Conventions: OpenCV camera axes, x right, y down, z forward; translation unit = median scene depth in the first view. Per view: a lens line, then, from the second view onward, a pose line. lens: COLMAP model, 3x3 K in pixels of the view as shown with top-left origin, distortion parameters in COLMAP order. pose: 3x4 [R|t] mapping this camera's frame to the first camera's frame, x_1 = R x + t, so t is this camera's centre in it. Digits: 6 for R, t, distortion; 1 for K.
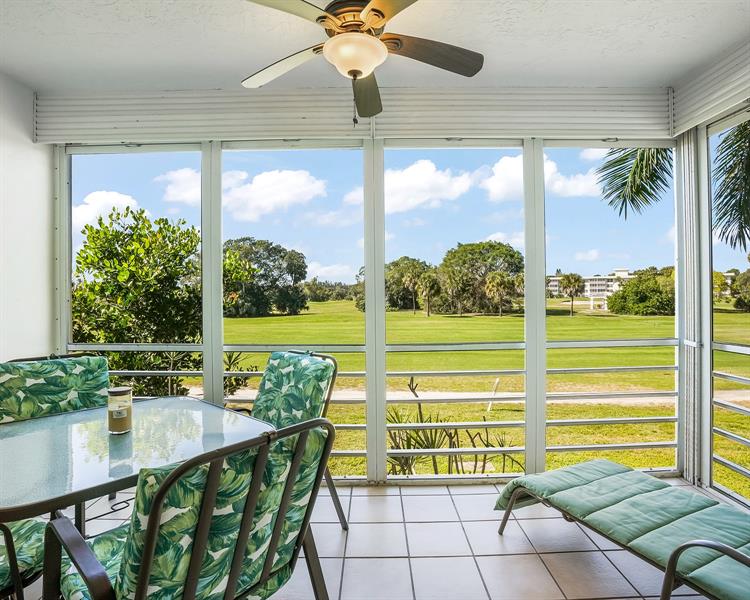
lens RADIAL K [[416.9, 0, 379.9], [0, 416.9, 294.3], [0, 0, 1]] dist [-0.067165, 0.025297]
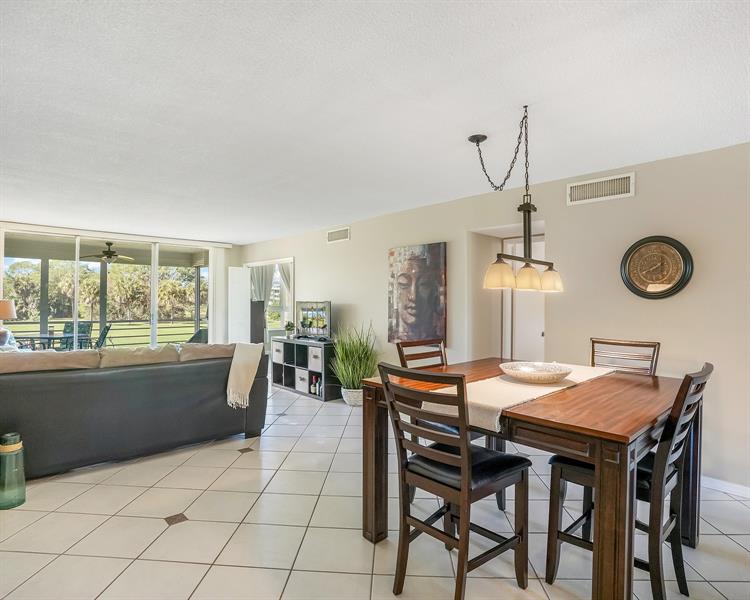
lens RADIAL K [[416.9, 0, 371.8], [0, 416.9, 298.0], [0, 0, 1]] dist [-0.067165, 0.025297]
pose [[0.747244, 0.021873, 0.664190, -0.299940], [-0.014371, 0.999756, -0.016756, -0.021383], [-0.664394, 0.002976, 0.747376, -1.527122]]
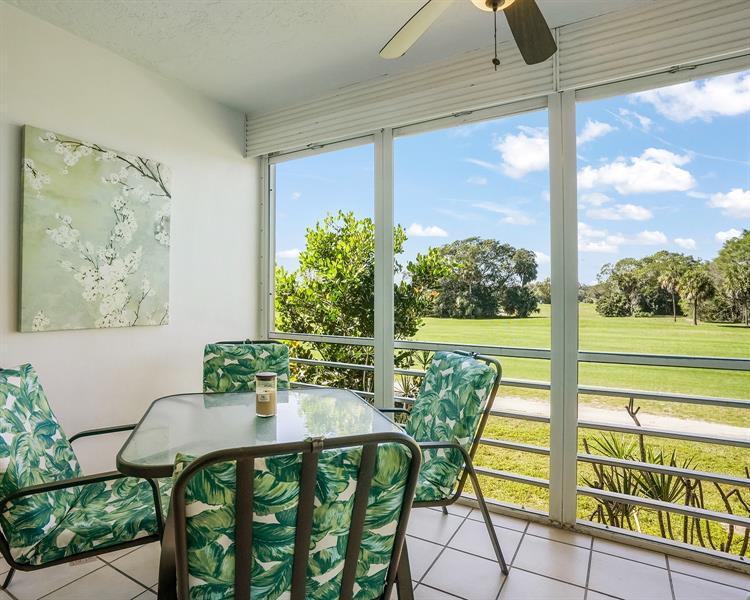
lens RADIAL K [[435.6, 0, 378.2], [0, 435.6, 293.2], [0, 0, 1]] dist [-0.064630, 0.027053]
pose [[0.862484, 0.005562, -0.506054, 0.051708], [-0.008393, 0.999959, -0.003313, 0.008402], [0.506015, 0.007105, 0.862495, 0.058208]]
